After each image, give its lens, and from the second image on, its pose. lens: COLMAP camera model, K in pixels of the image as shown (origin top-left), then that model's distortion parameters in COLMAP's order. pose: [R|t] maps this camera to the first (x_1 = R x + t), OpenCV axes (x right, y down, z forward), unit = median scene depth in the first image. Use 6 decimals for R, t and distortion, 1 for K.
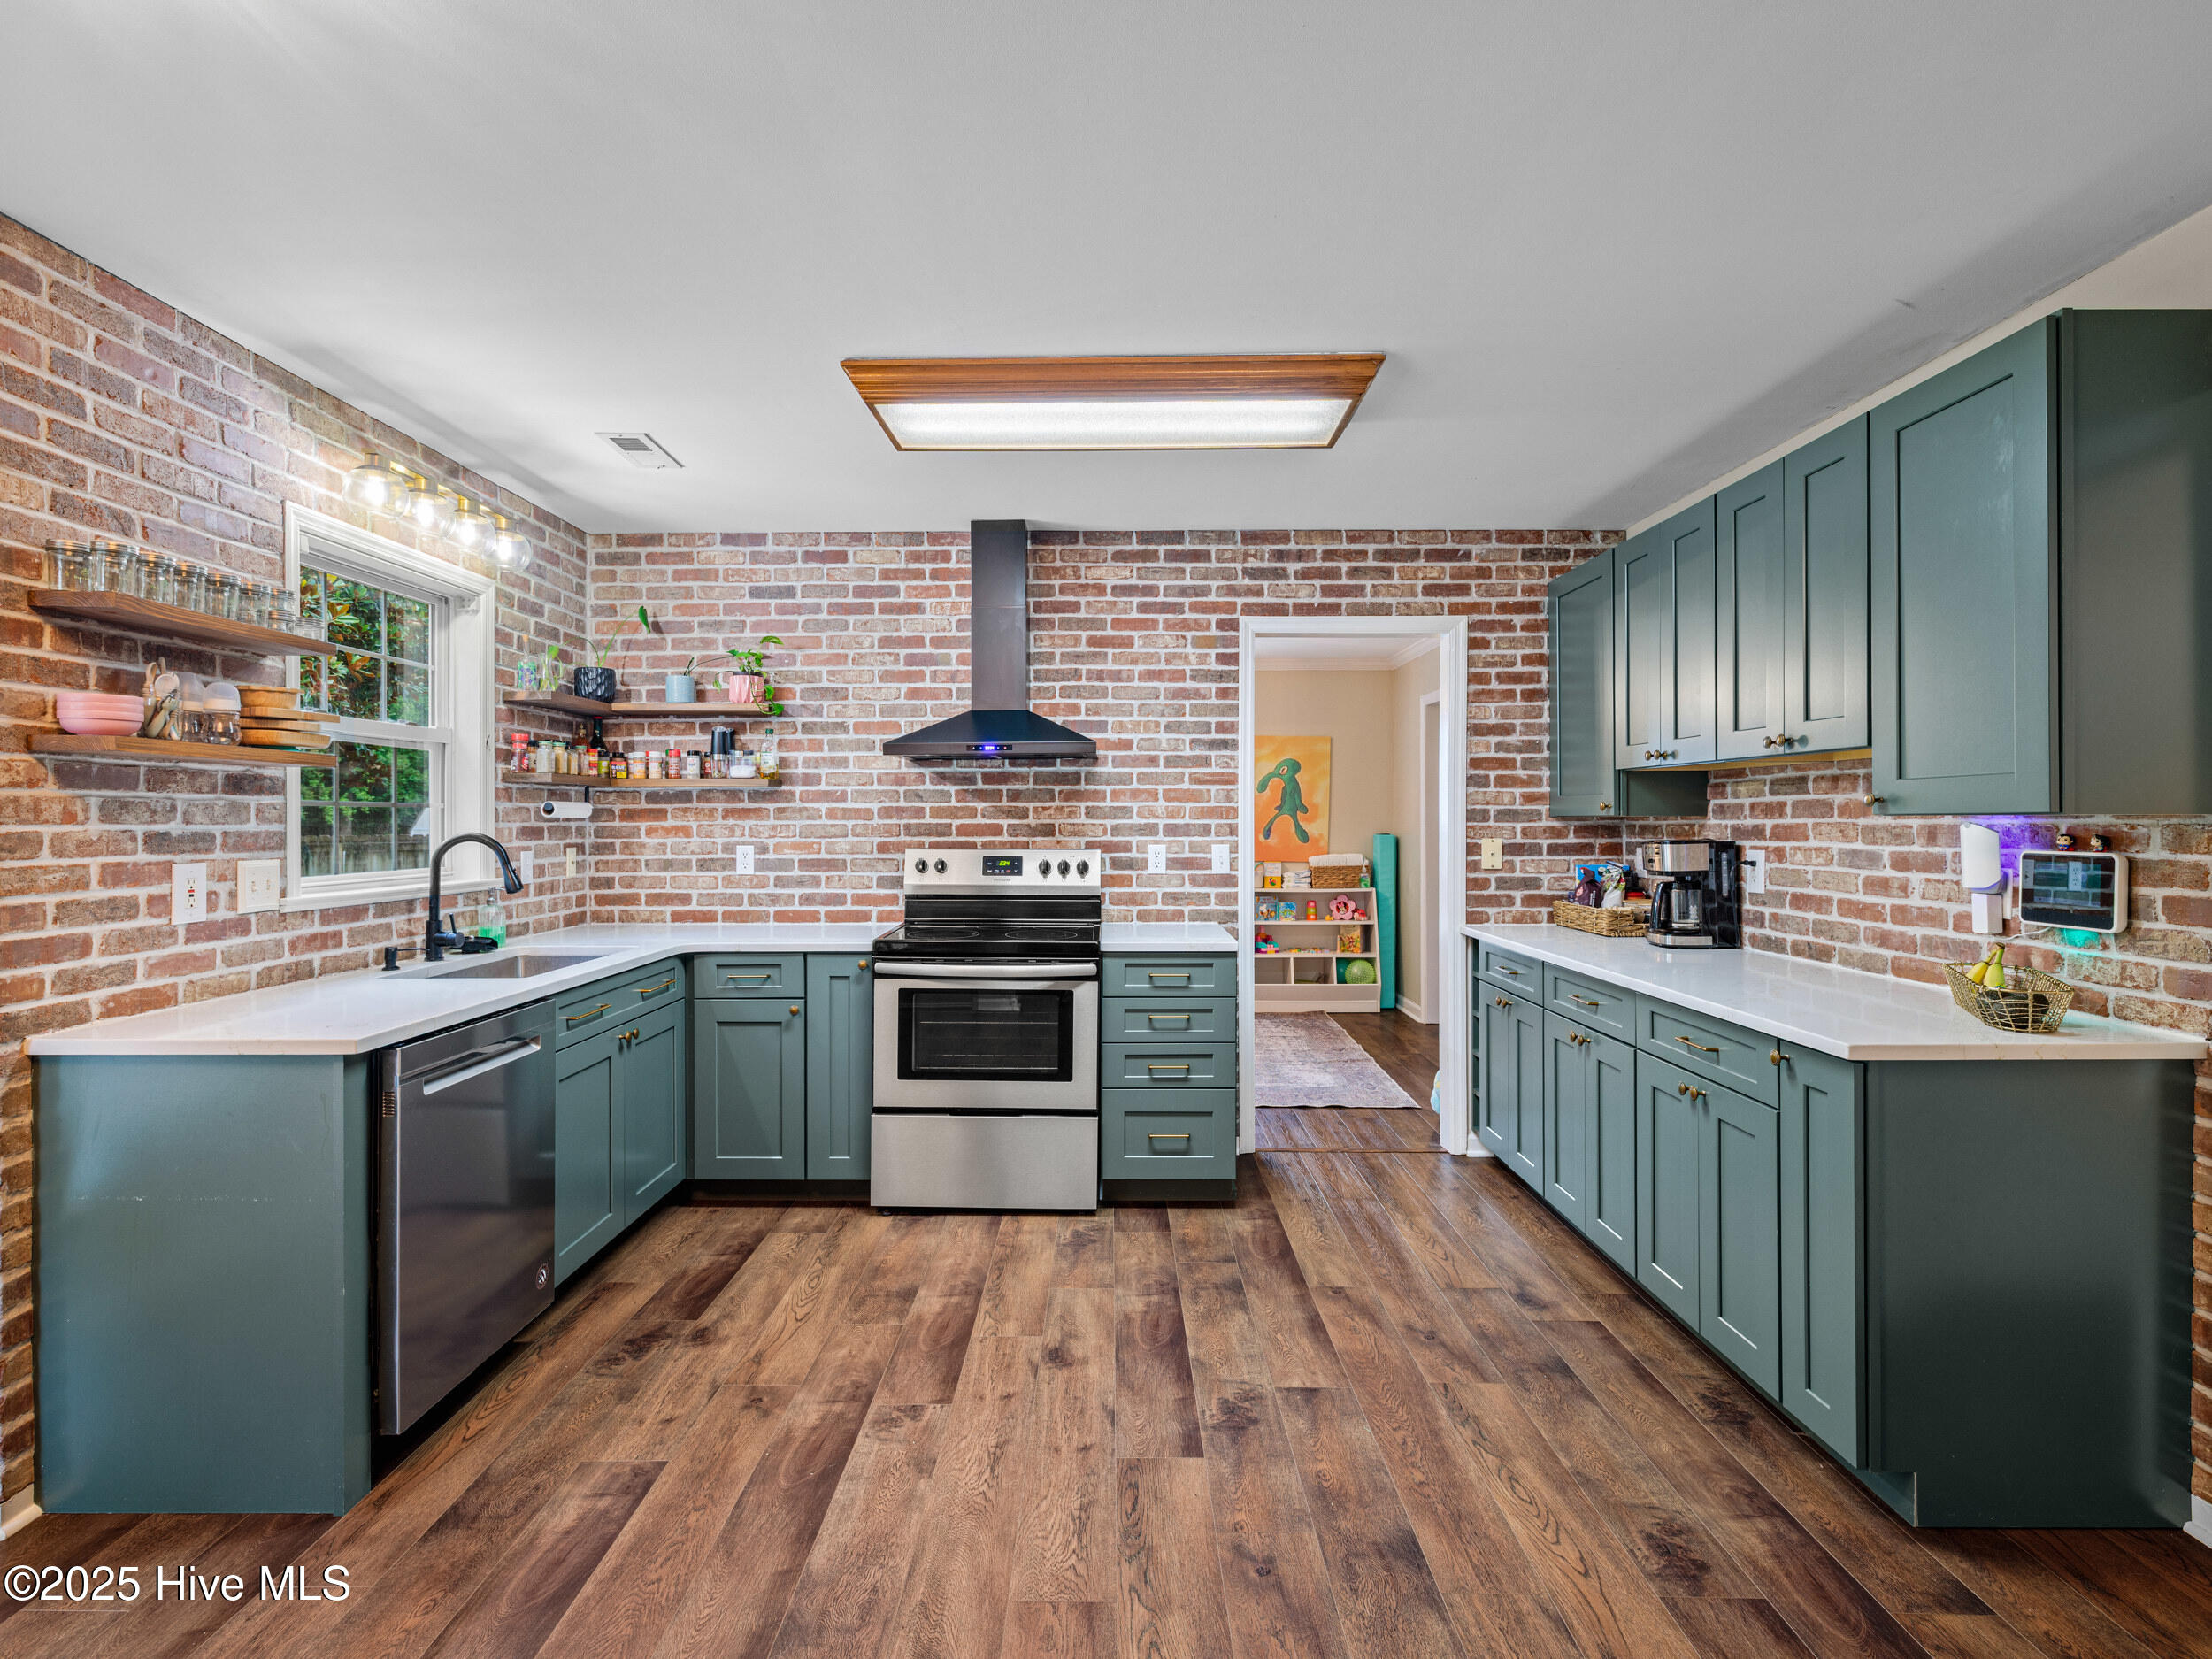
lens RADIAL K [[930.8, 0, 1106.4], [0, 930.8, 822.1], [0, 0, 1]] dist [-0.000101, -0.000038]
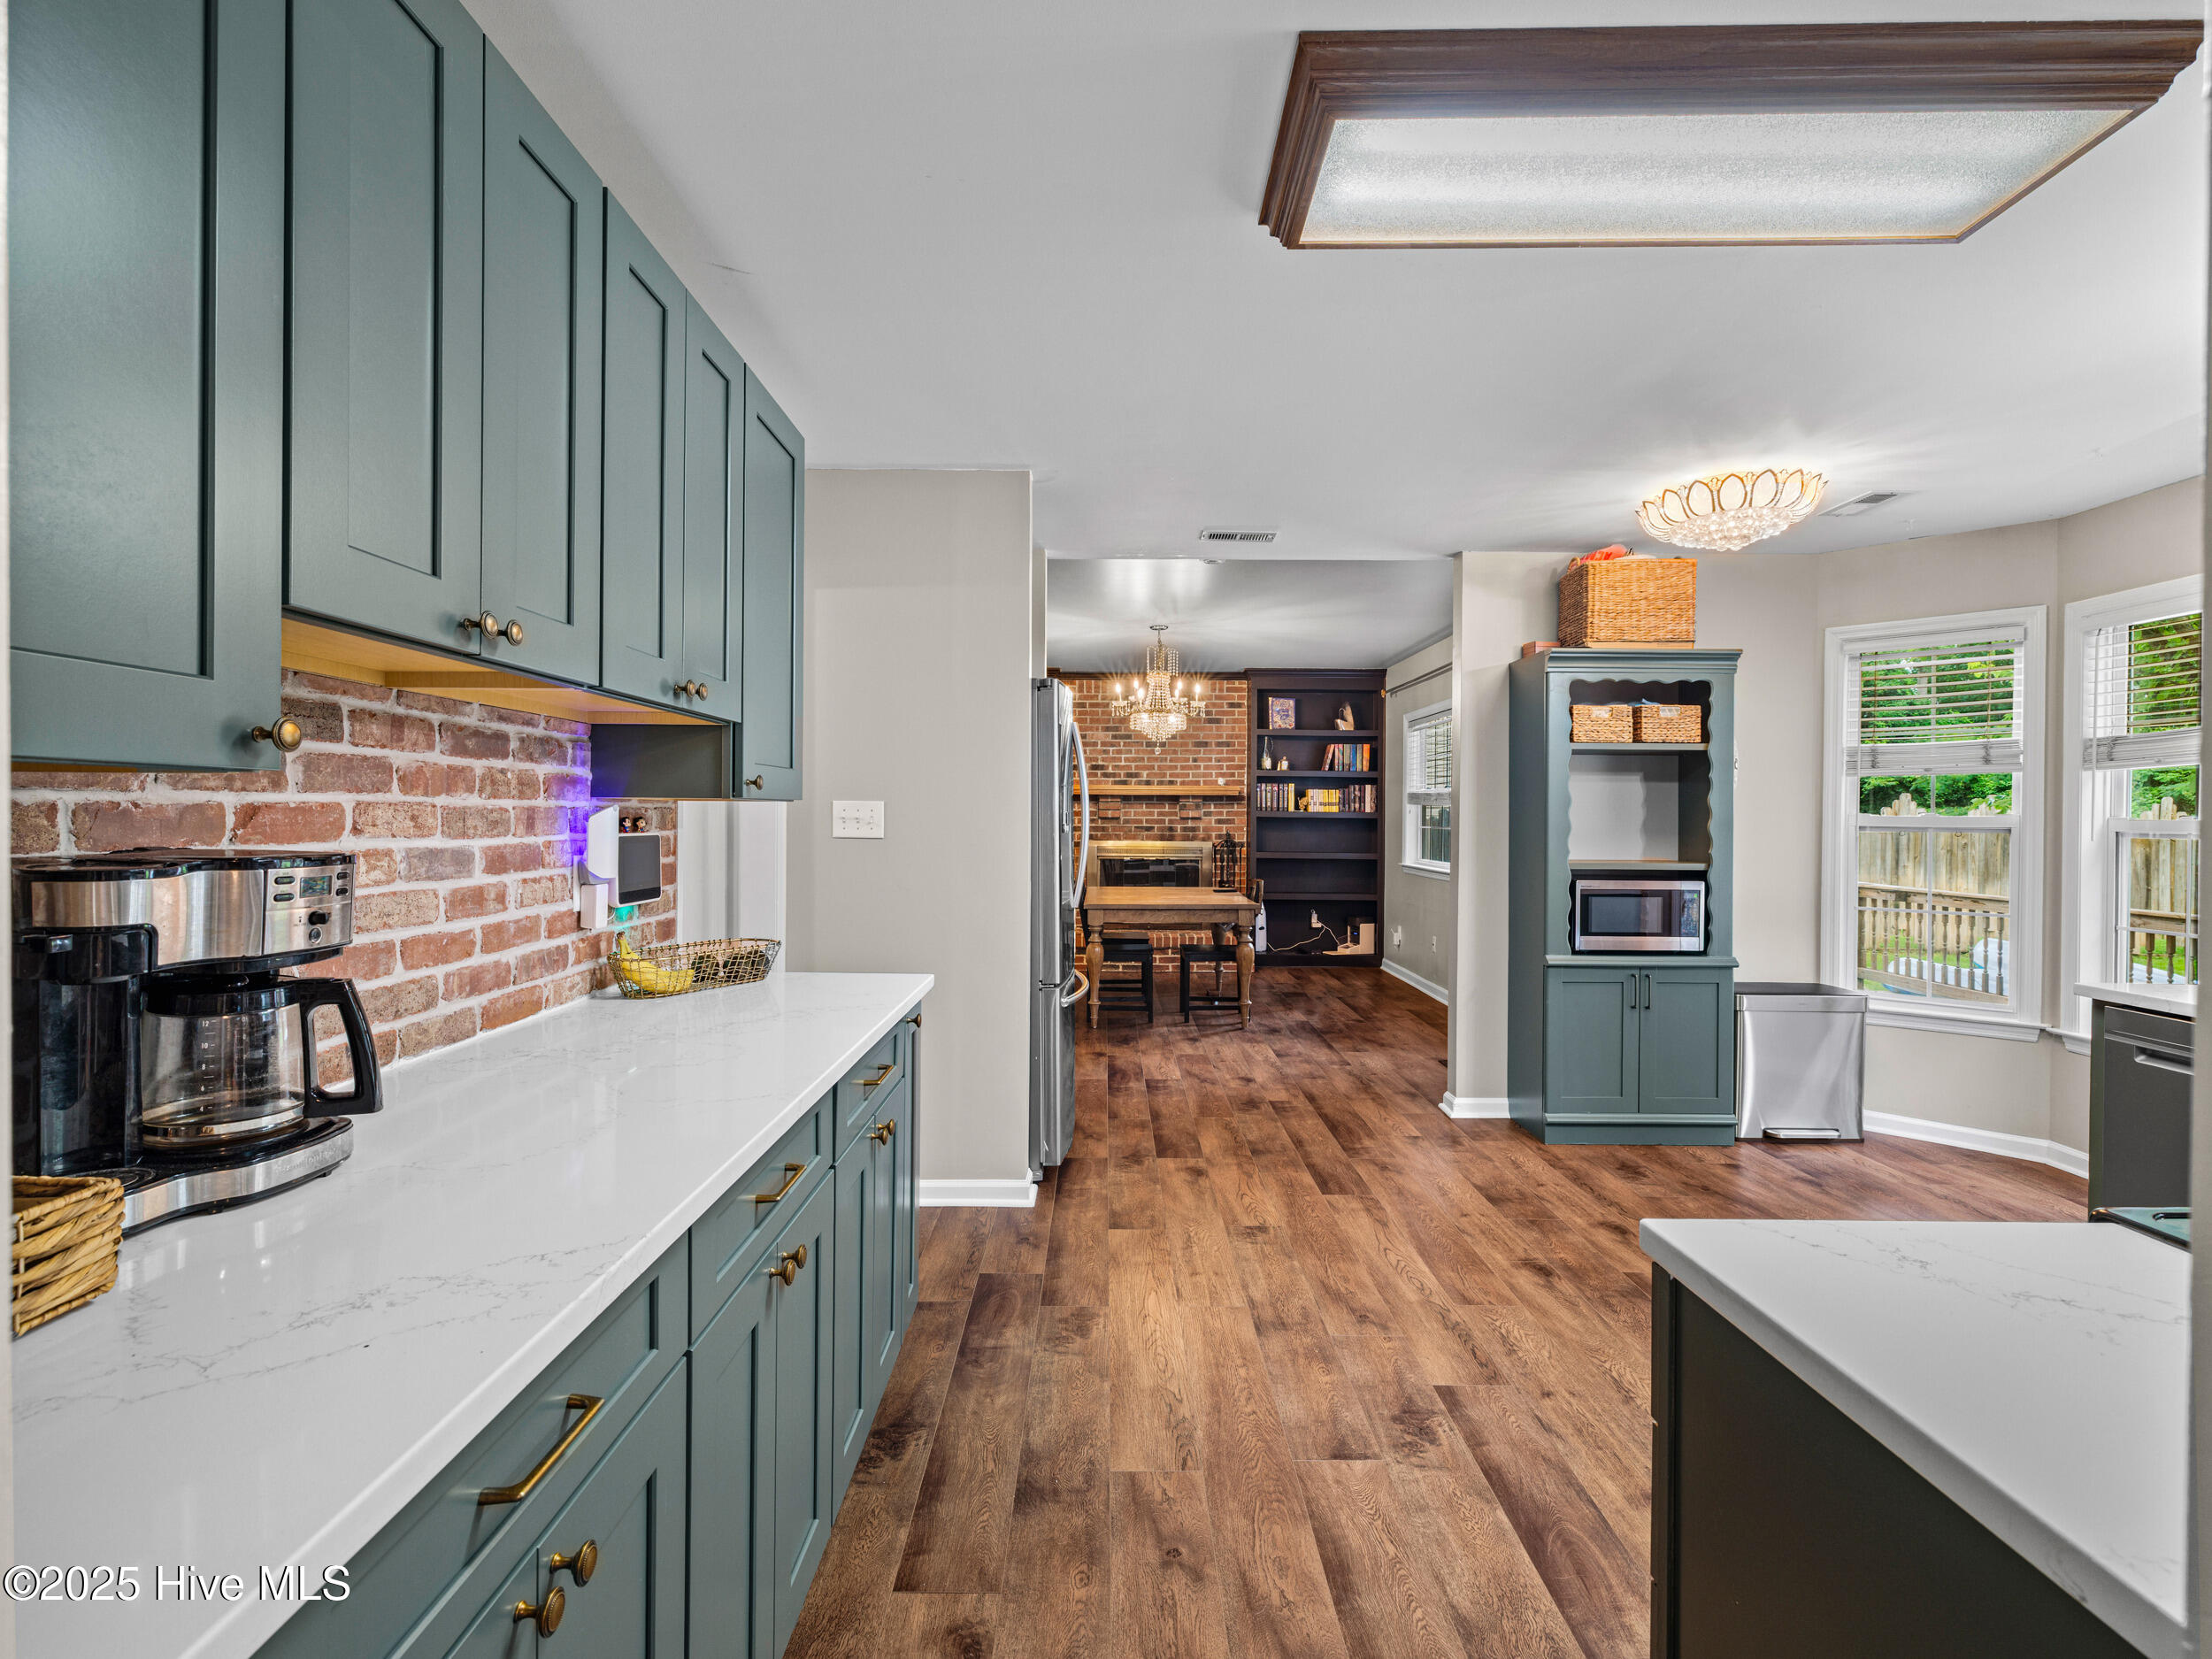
lens RADIAL K [[930.8, 0, 1102.2], [0, 930.8, 825.7], [0, 0, 1]] dist [-0.000101, -0.000038]
pose [[-0.999984, -0.005435, -0.001301, 0.412694], [-0.005451, 0.999908, 0.012387, 0.005785], [0.001234, 0.012394, -0.999922, 1.721879]]
